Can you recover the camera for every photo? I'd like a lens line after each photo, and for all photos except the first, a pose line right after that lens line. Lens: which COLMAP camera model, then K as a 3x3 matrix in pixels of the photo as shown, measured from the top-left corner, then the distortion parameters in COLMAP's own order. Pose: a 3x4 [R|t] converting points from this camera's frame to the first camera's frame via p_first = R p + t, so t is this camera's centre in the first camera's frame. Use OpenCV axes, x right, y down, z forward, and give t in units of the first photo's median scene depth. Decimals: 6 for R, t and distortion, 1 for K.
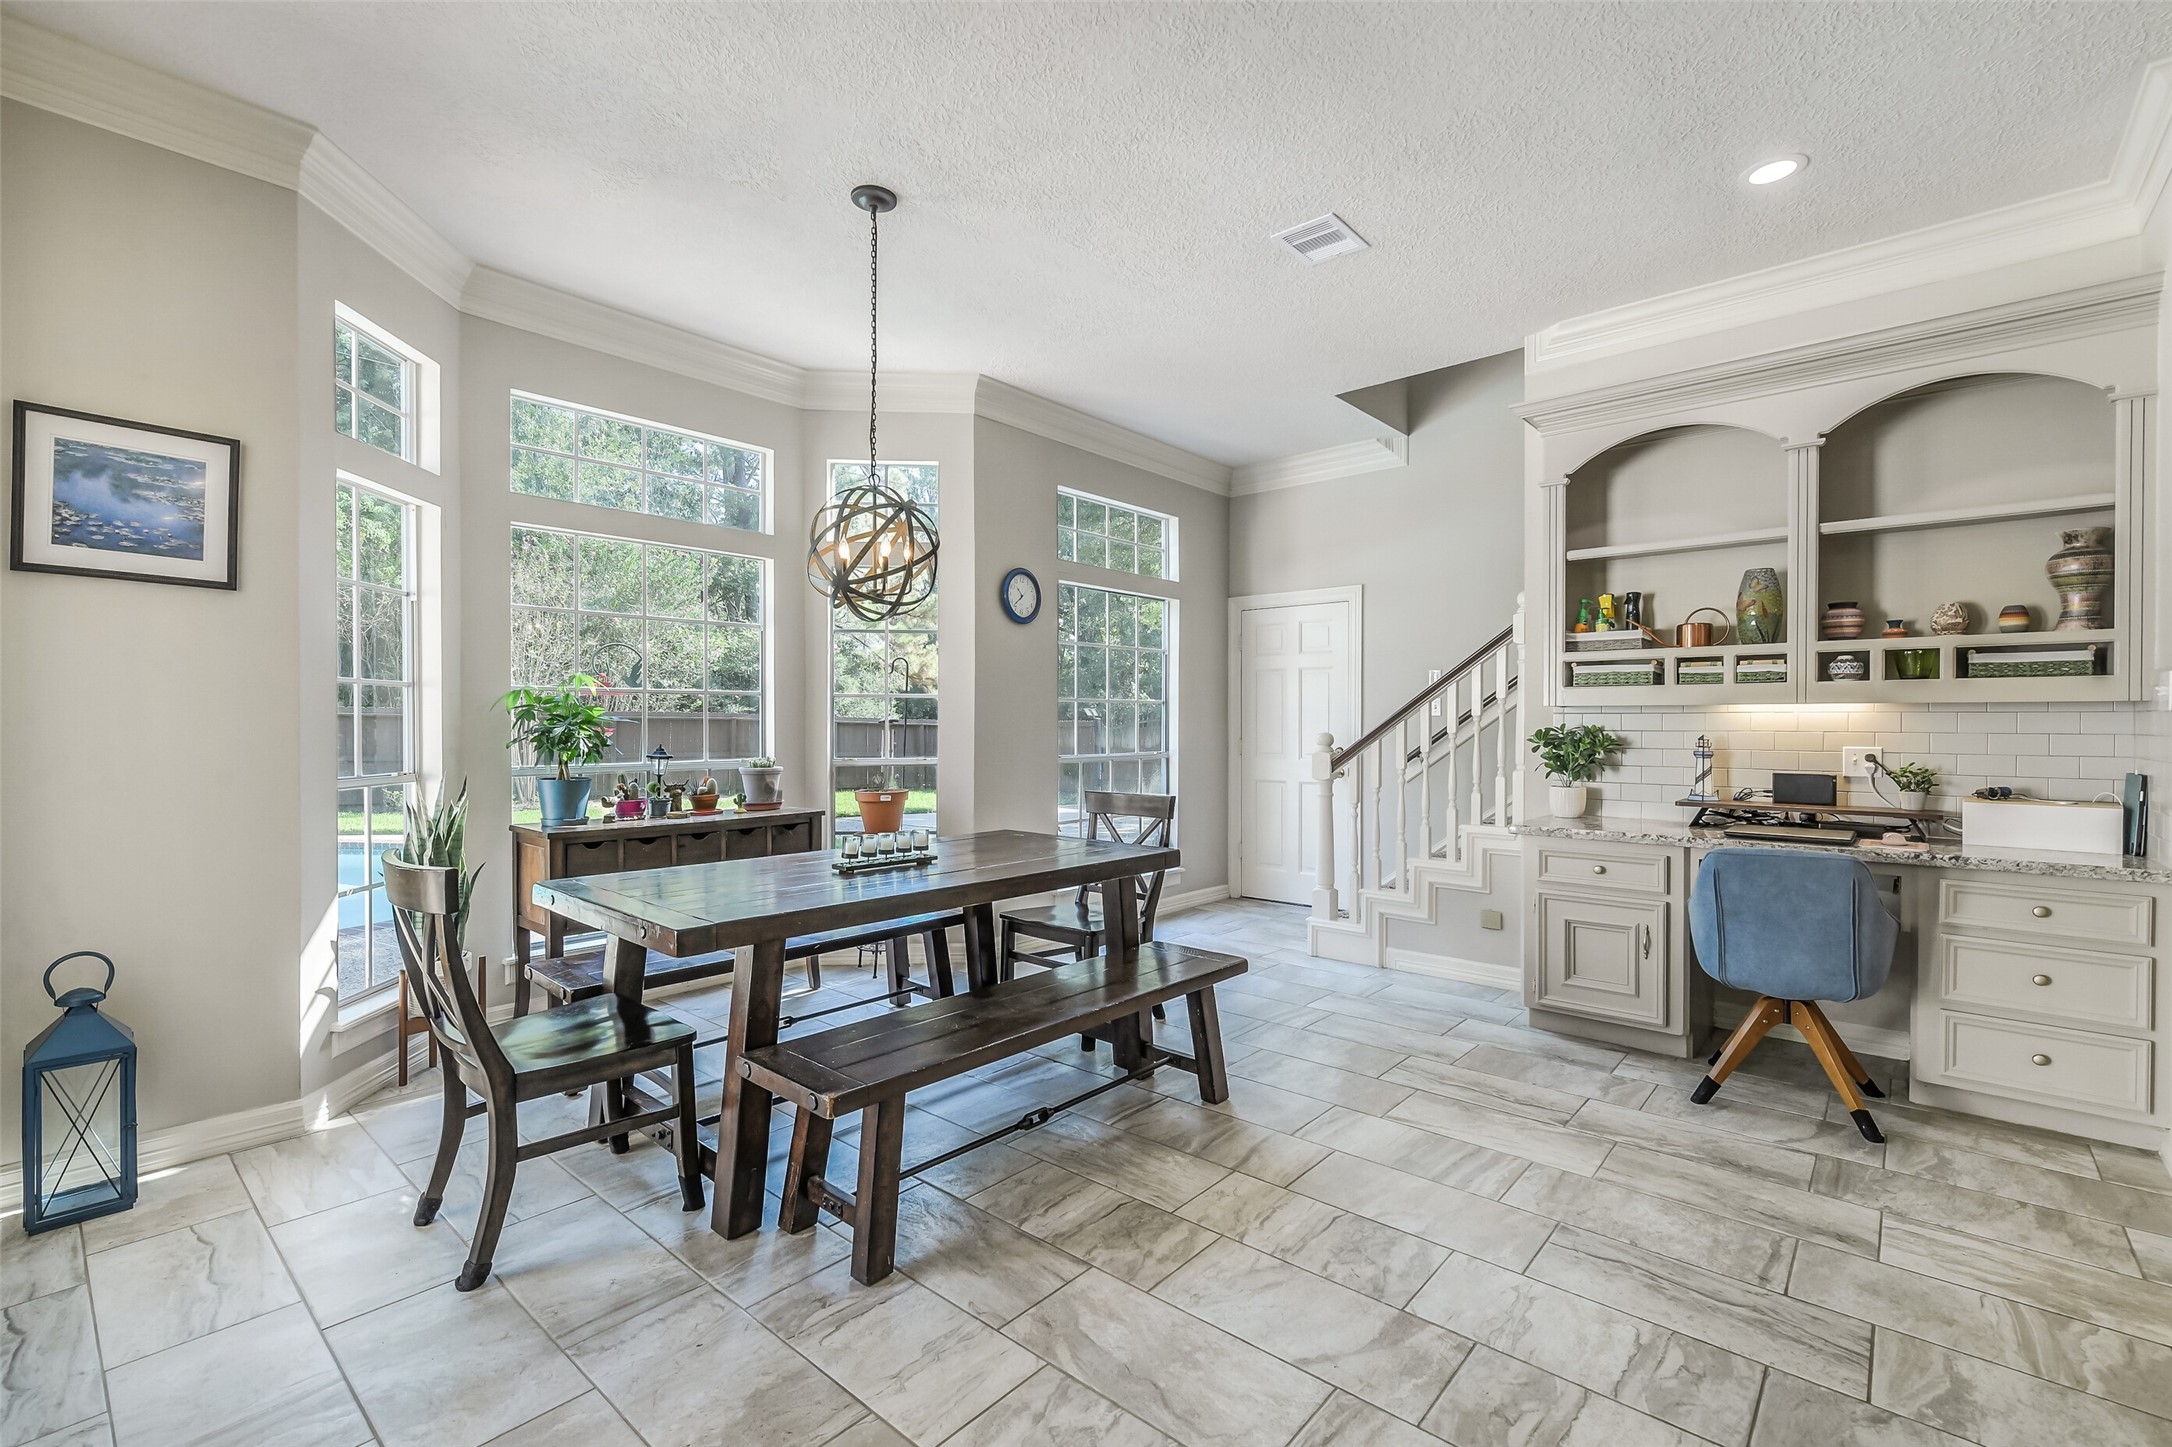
lens RADIAL K [[962.1, 0, 1086.0], [0, 962.1, 723.5], [0, 0, 1]] dist [-0.000566, -0.000212]
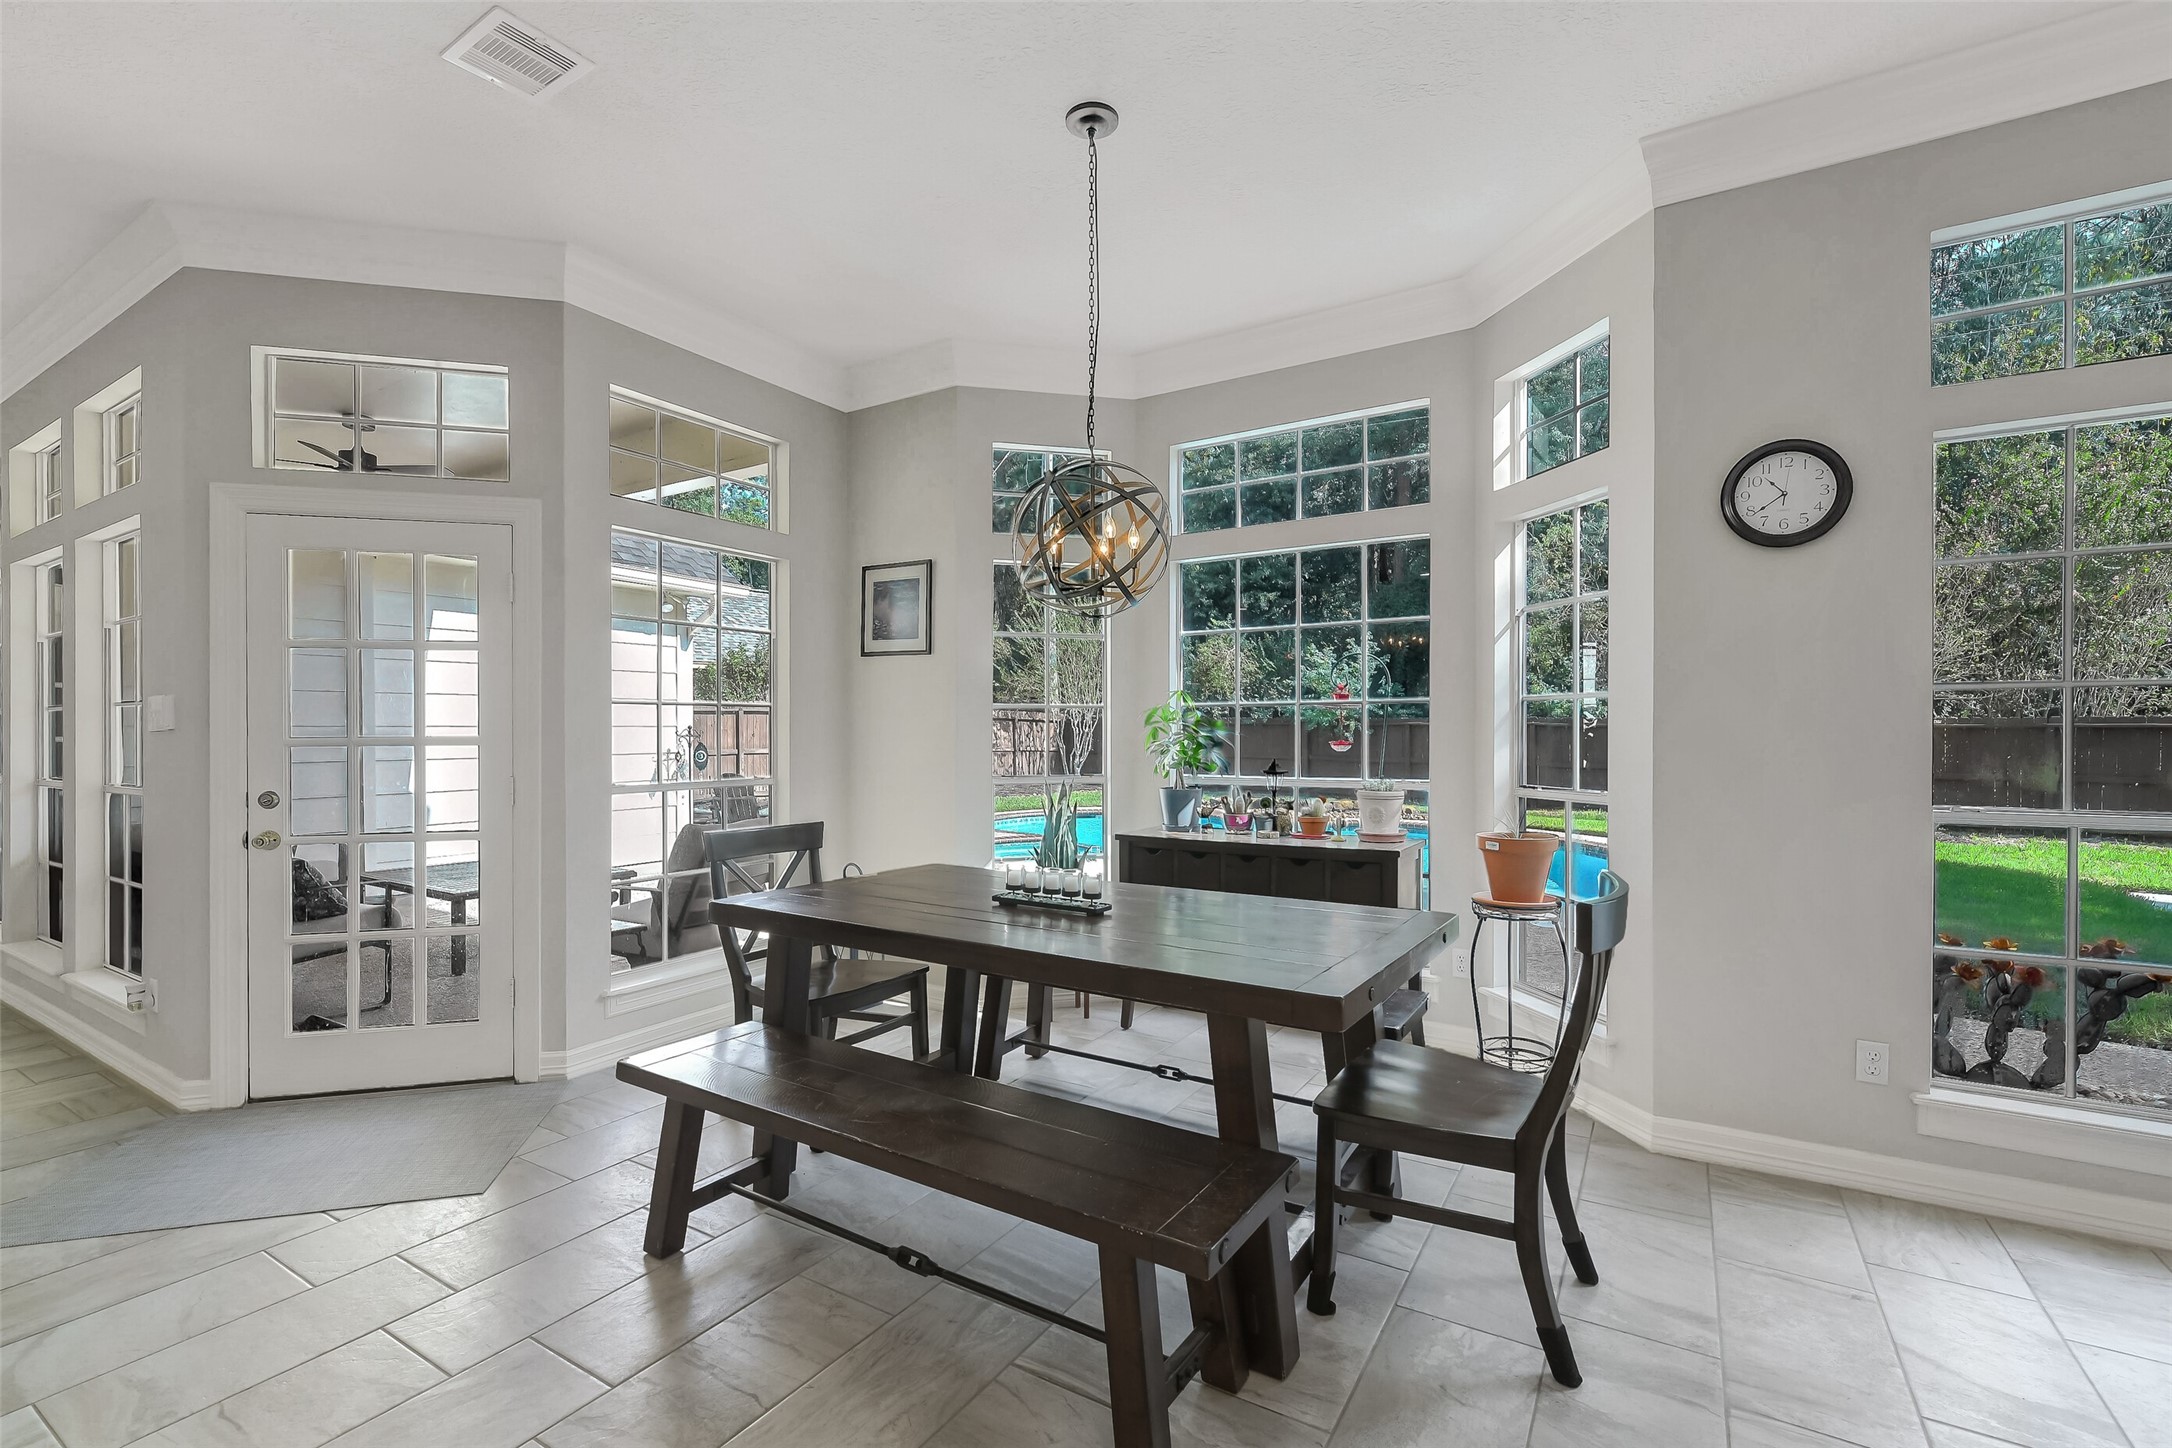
lens RADIAL K [[953.3, 0, 1086.7], [0, 953.3, 739.0], [0, 0, 1]] dist [-0.001051, -0.000213]
pose [[0.160941, 0.004231, -0.986955, 0.551161], [-0.000059, 0.999991, 0.004277, -0.004748], [0.986964, -0.000630, 0.160939, 0.783689]]
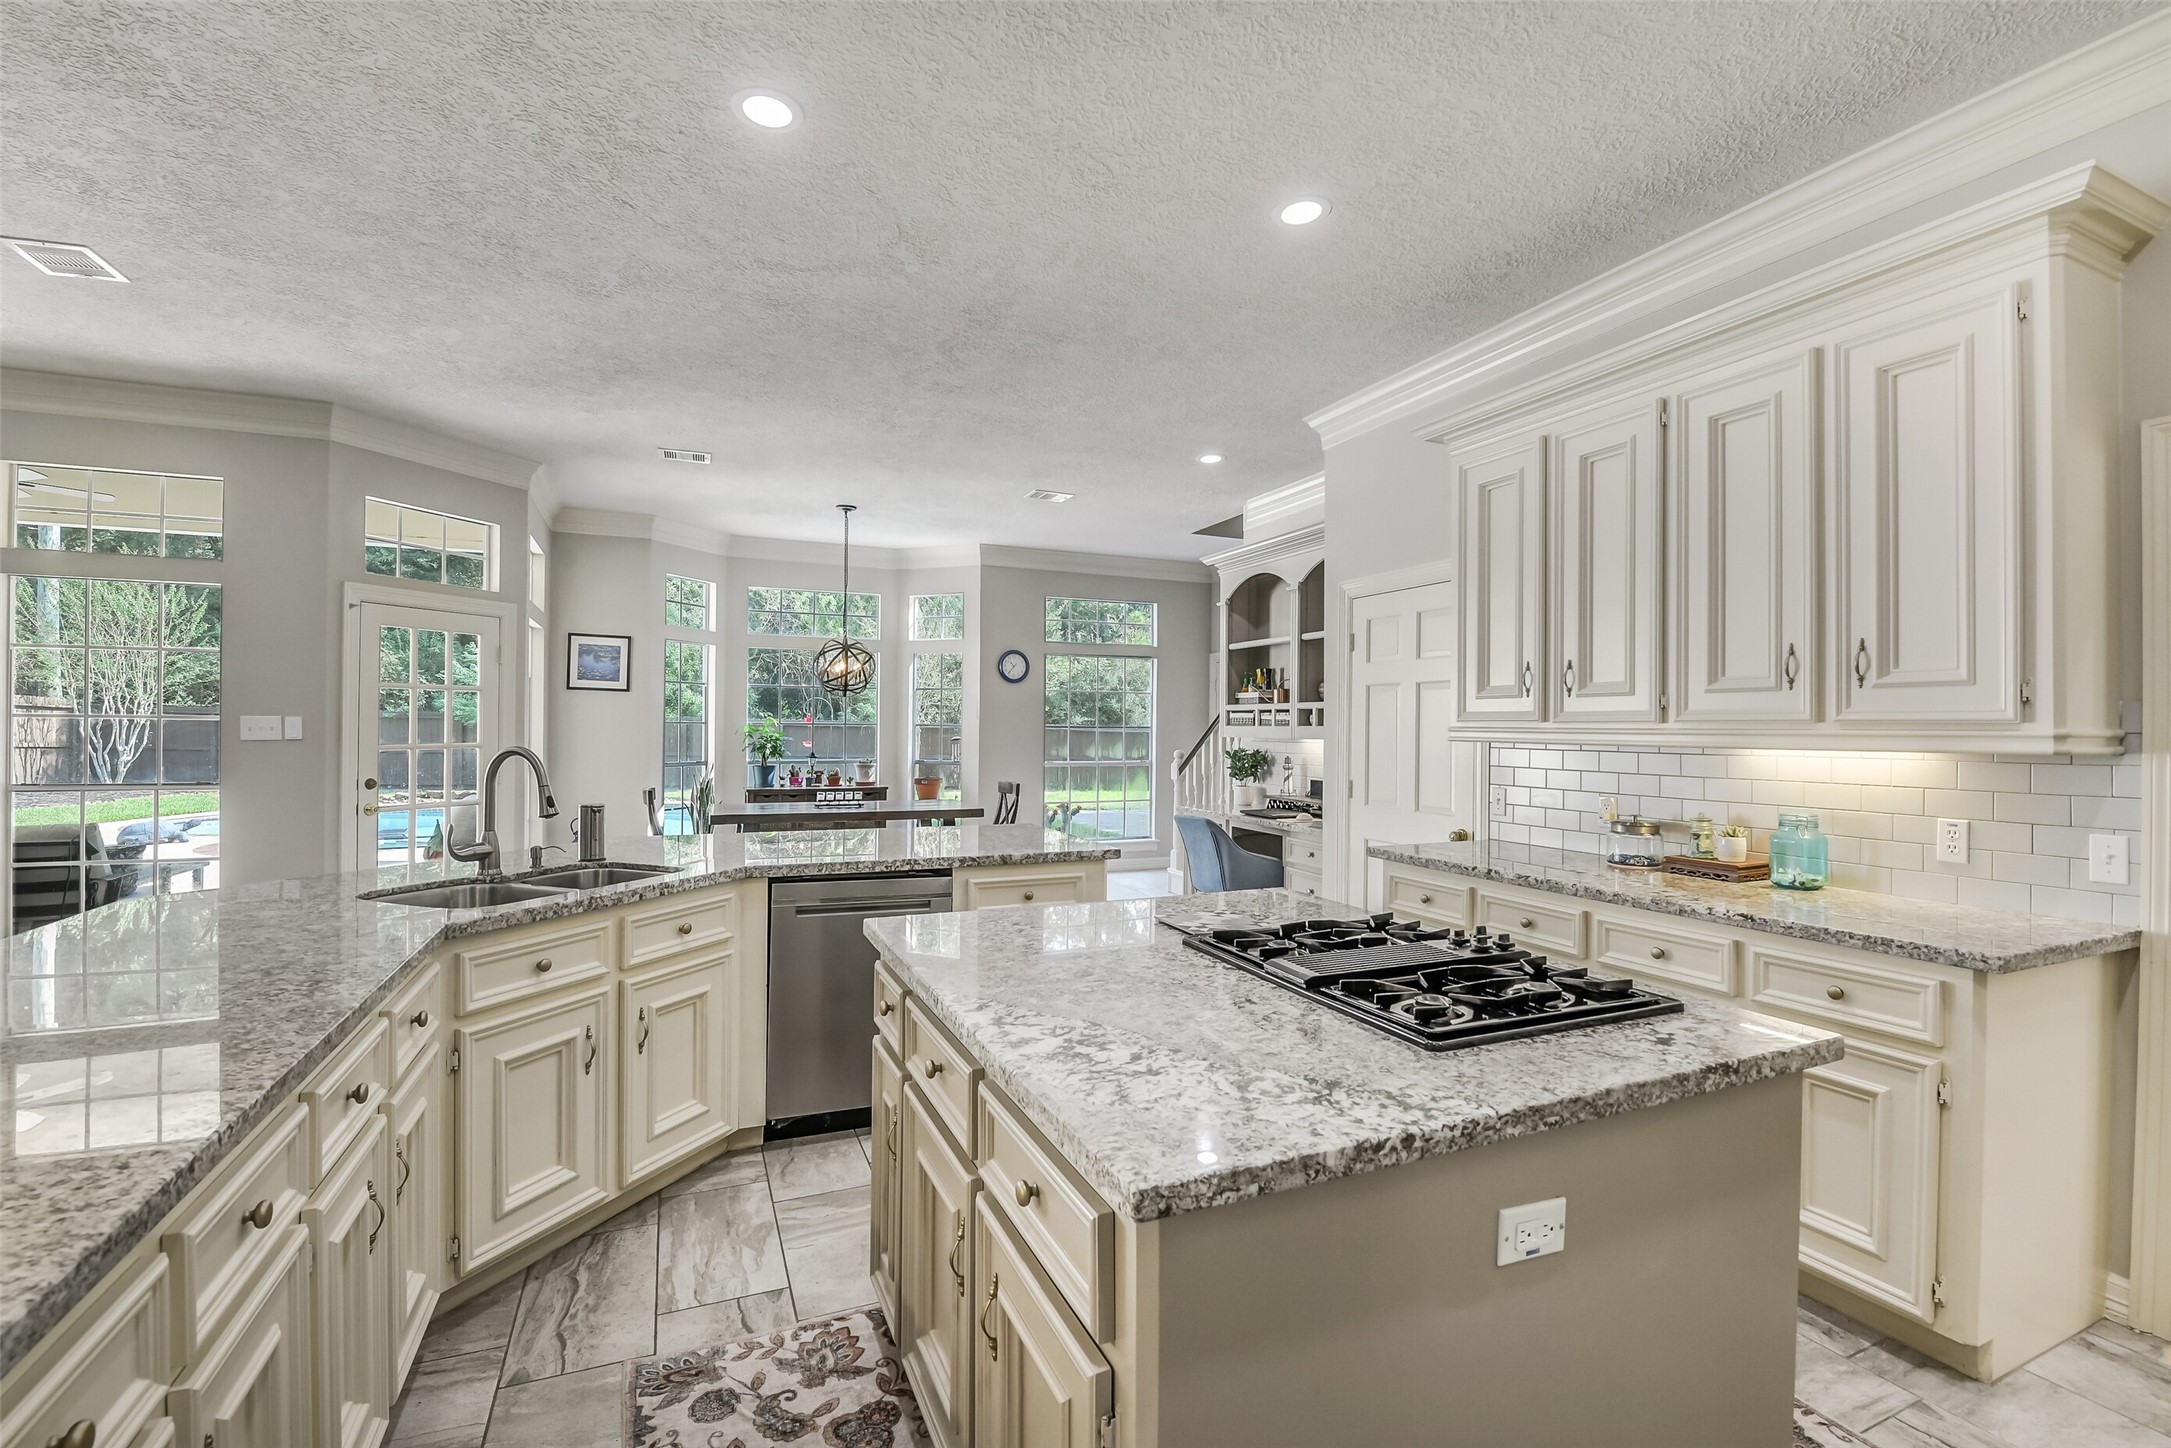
lens RADIAL K [[947.6, 0, 1085.5], [0, 947.6, 724.0], [0, 0, 1]] dist [-0.002048, -0.000655]
pose [[0.906693, 0.004999, -0.421762, 1.098266], [-0.007662, 0.999960, -0.004619, -0.035431], [0.421722, 0.007420, 0.906695, -0.684451]]
